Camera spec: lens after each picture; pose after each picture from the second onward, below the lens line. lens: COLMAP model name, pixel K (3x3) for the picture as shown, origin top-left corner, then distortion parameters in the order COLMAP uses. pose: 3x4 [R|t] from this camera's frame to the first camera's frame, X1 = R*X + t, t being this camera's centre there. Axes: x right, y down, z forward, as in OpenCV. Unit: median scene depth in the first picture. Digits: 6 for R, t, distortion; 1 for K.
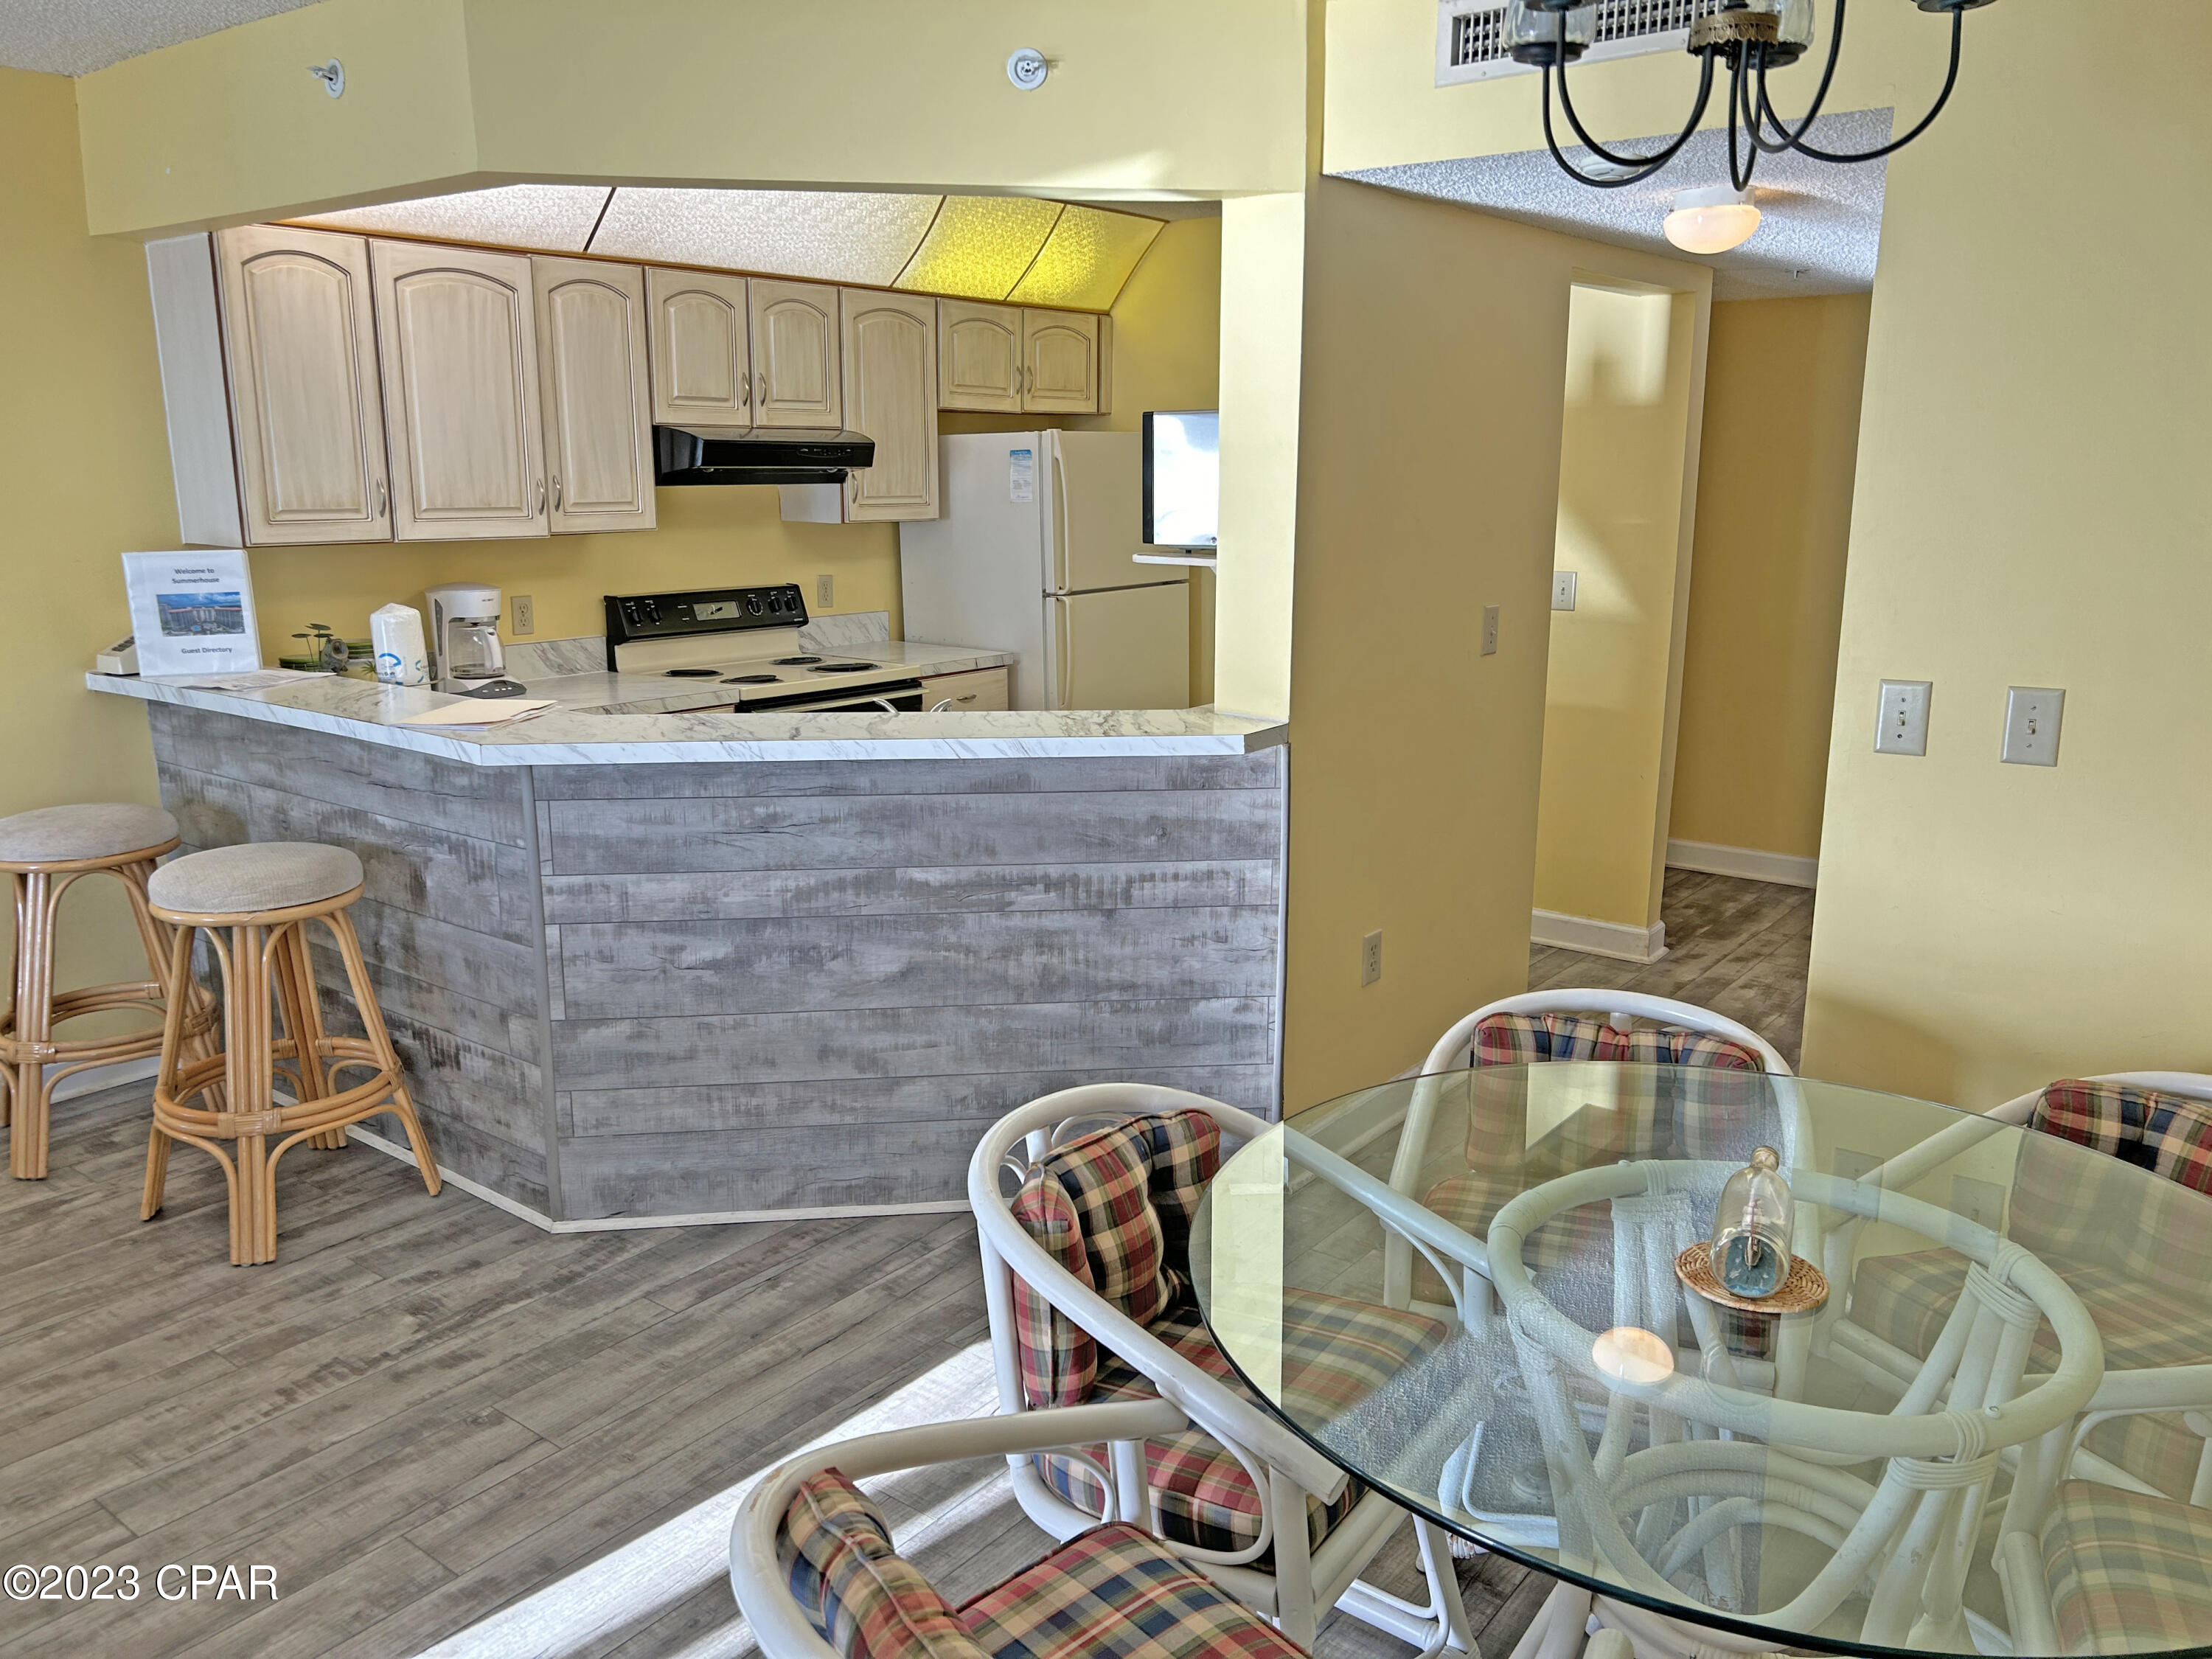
lens RADIAL K [[1673.5, 0, 1106.0], [0, 1673.5, 829.5], [0, 0, 1]] dist [0.078923, -0.162295]
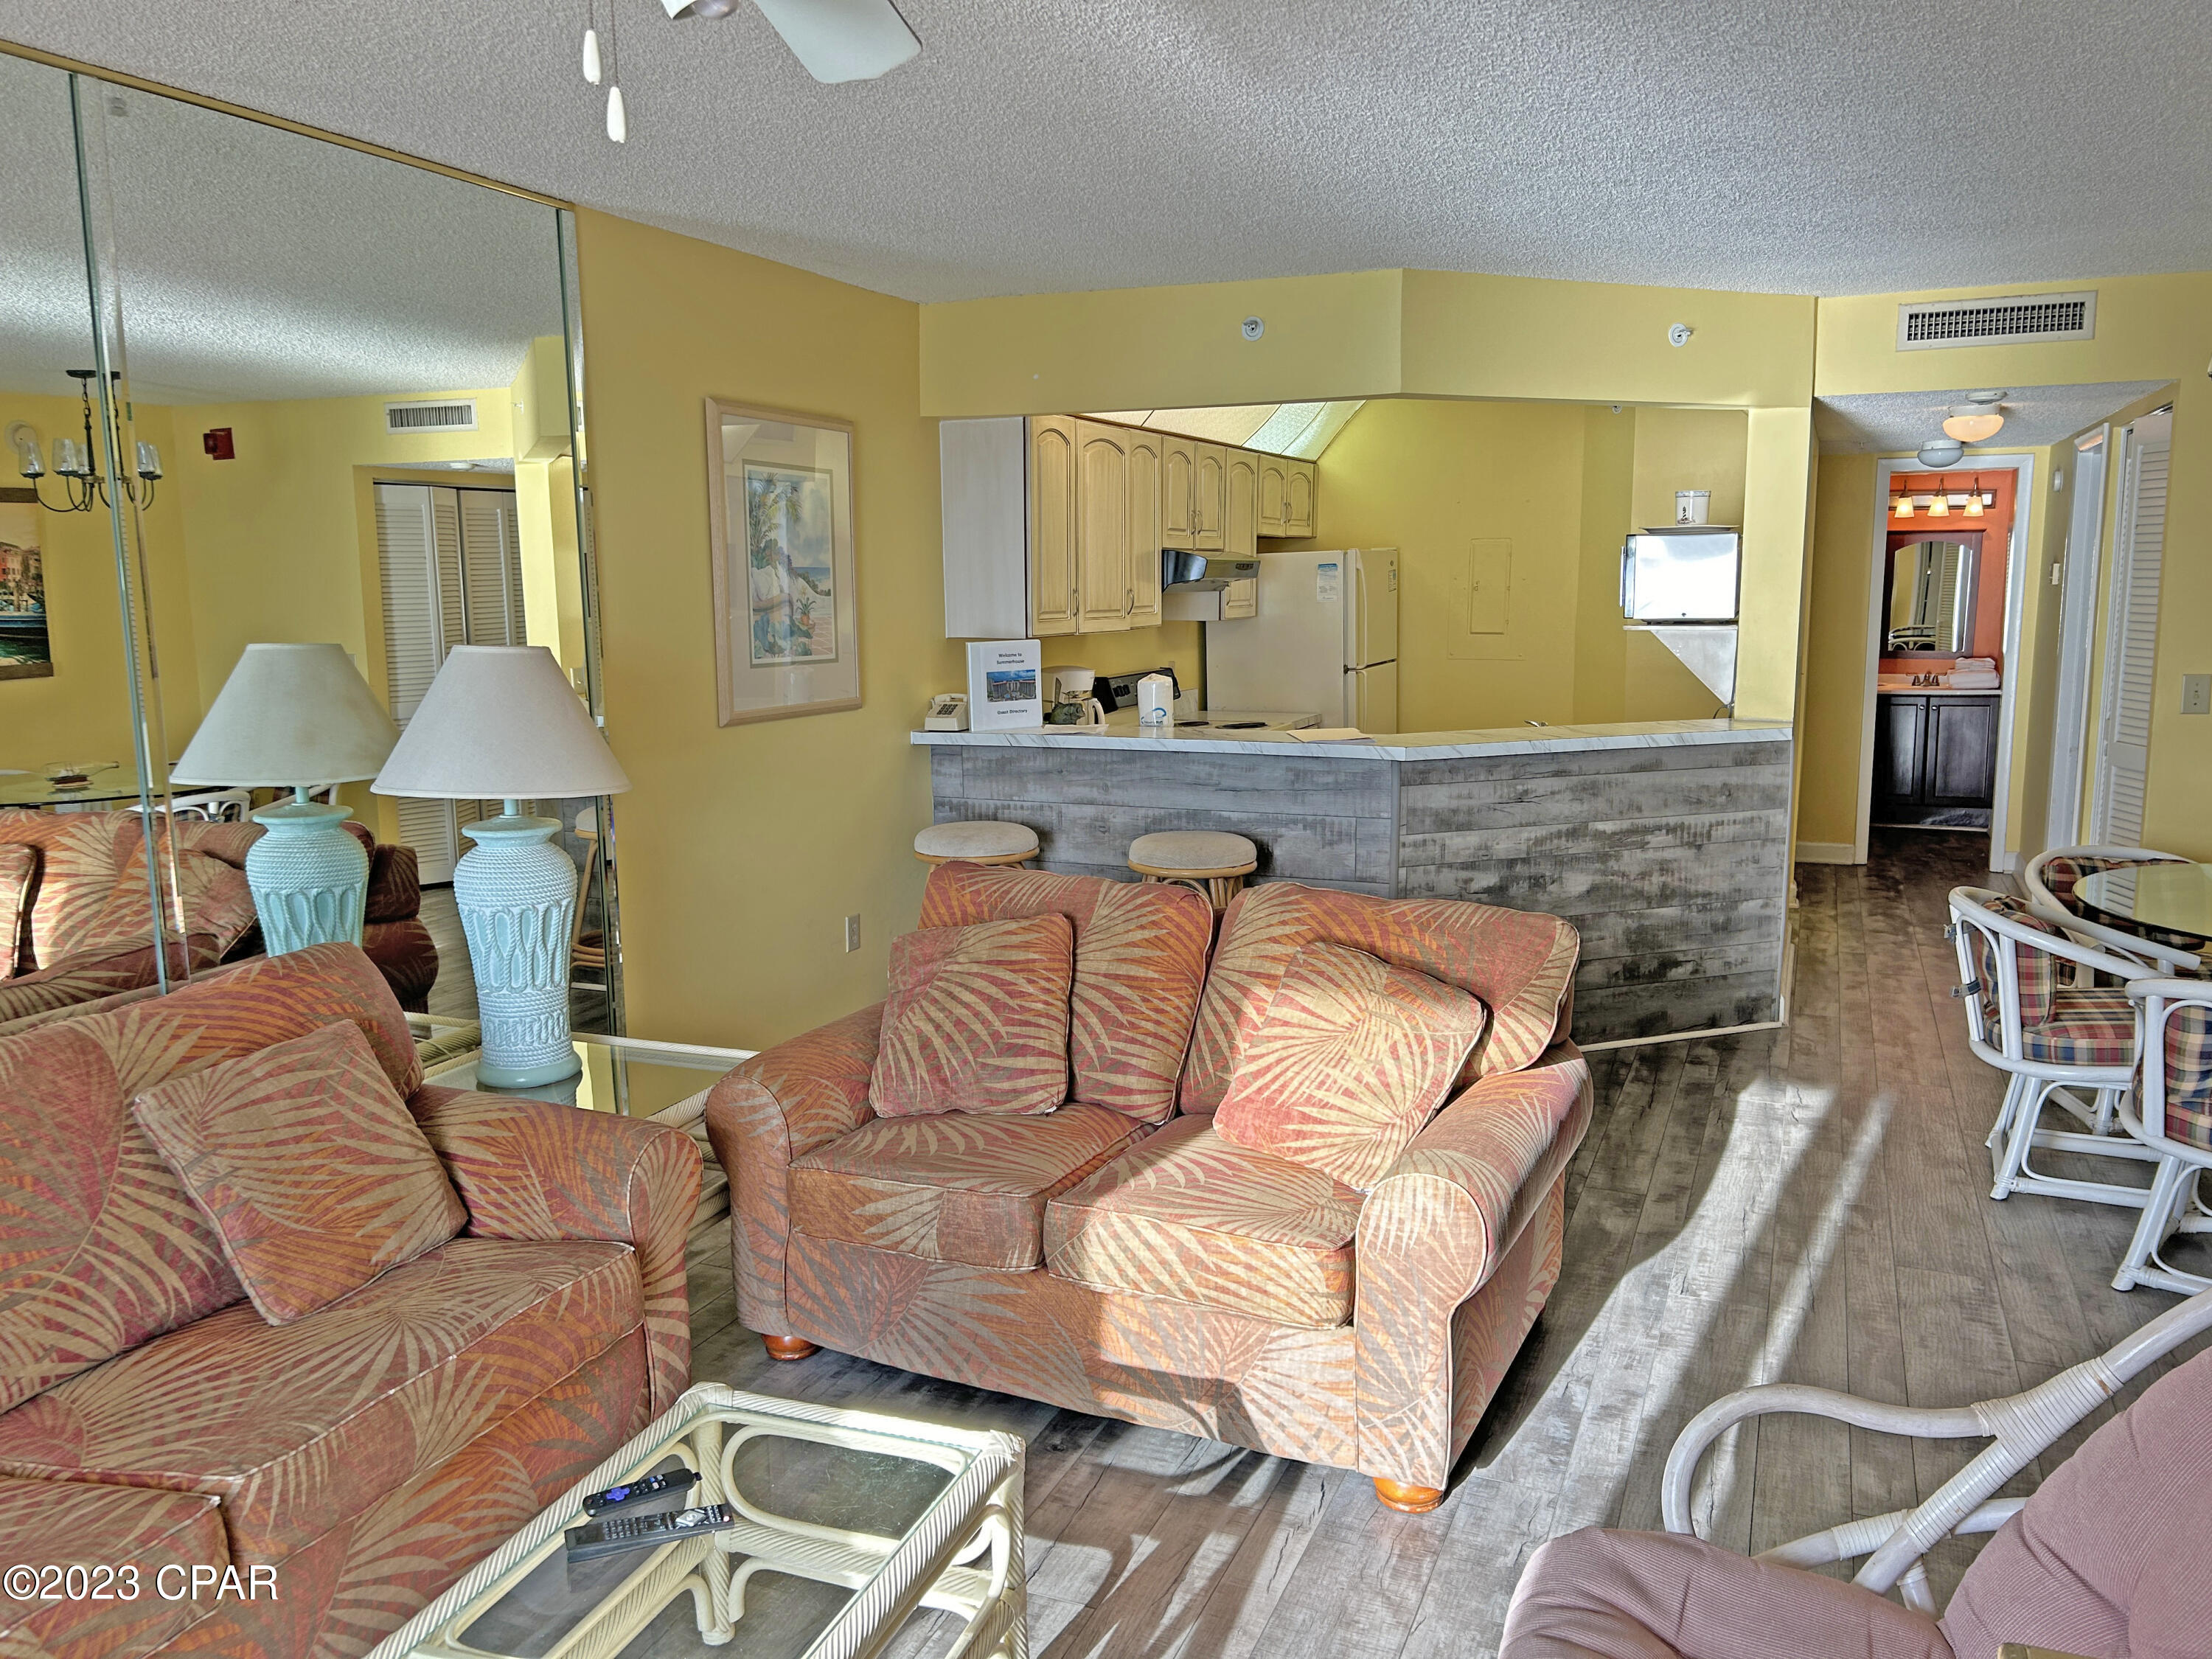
lens RADIAL K [[1673.5, 0, 1106.0], [0, 1673.5, 829.5], [0, 0, 1]] dist [0.078923, -0.162295]
pose [[0.970242, -0.050402, 0.236834, -0.821081], [0.066658, 0.995901, -0.061139, 0.083971], [-0.232781, 0.075106, 0.969625, -0.366573]]
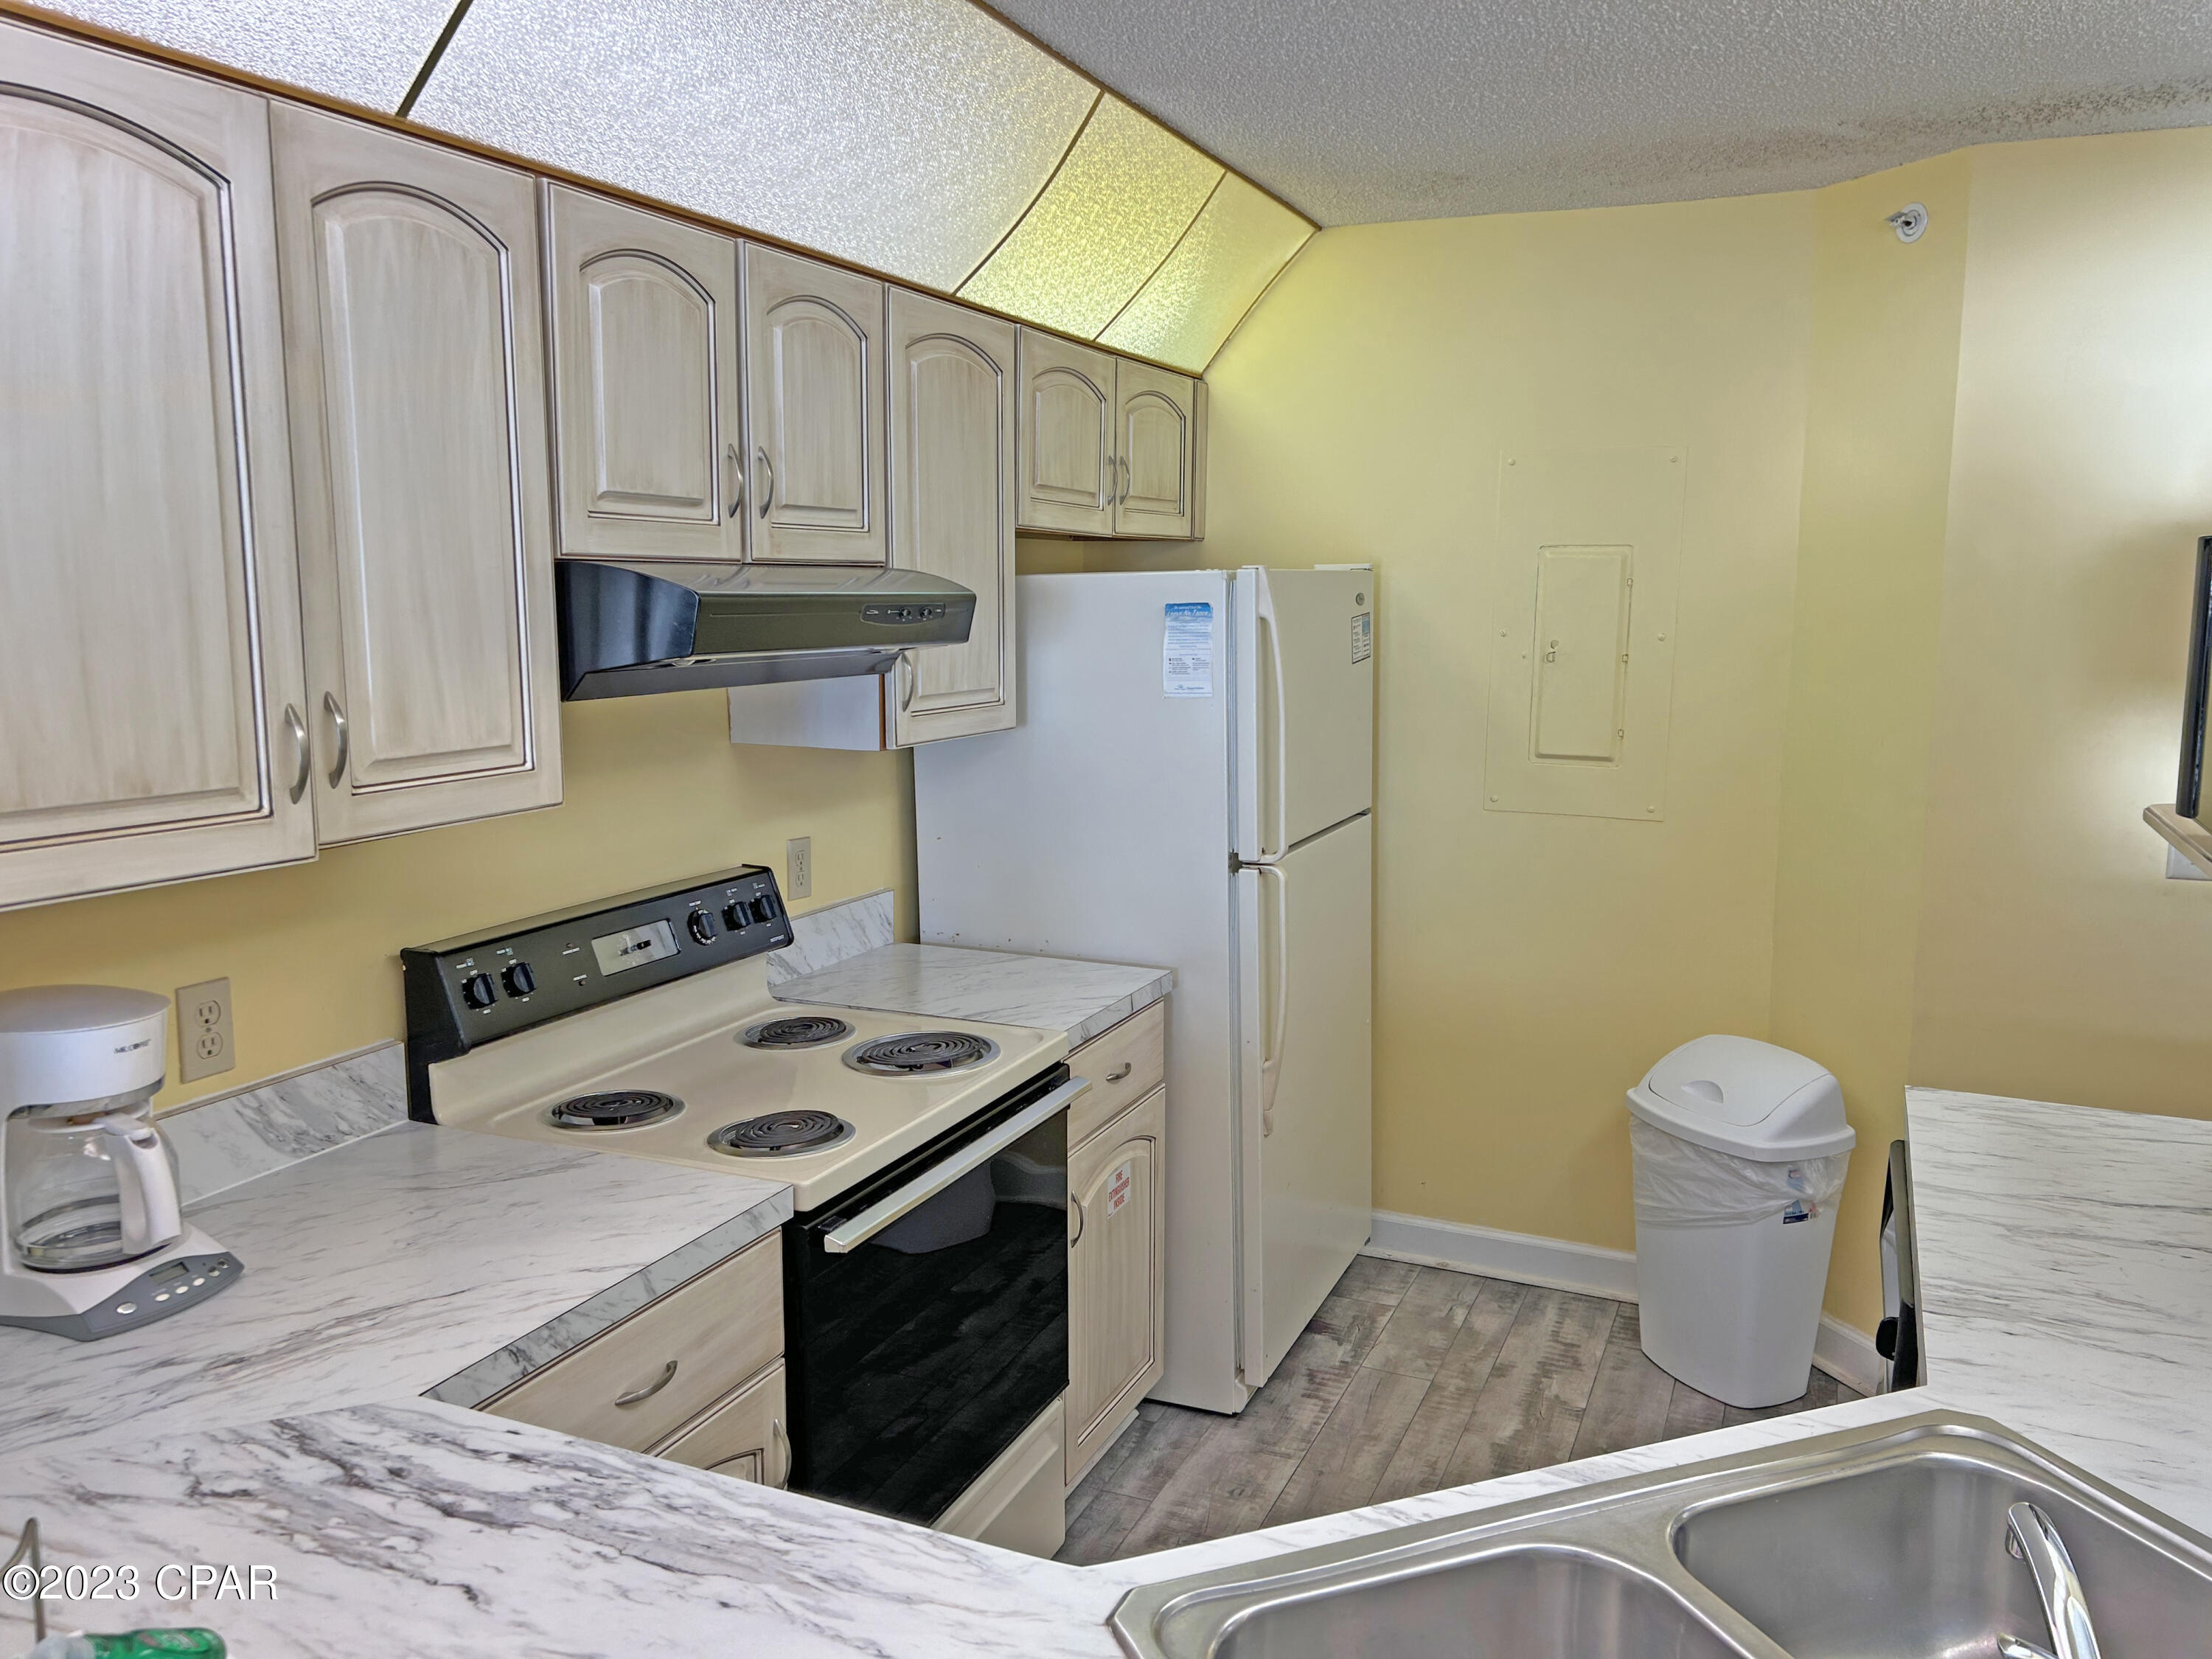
lens RADIAL K [[1677.1, 0, 1134.1], [0, 1677.1, 824.3], [0, 0, 1]] dist [0.066279, -0.076843]
pose [[0.969637, -0.035641, 0.241937, -0.298324], [0.054115, 0.996068, -0.070148, -0.175932], [-0.238485, 0.081110, 0.967753, 0.725688]]
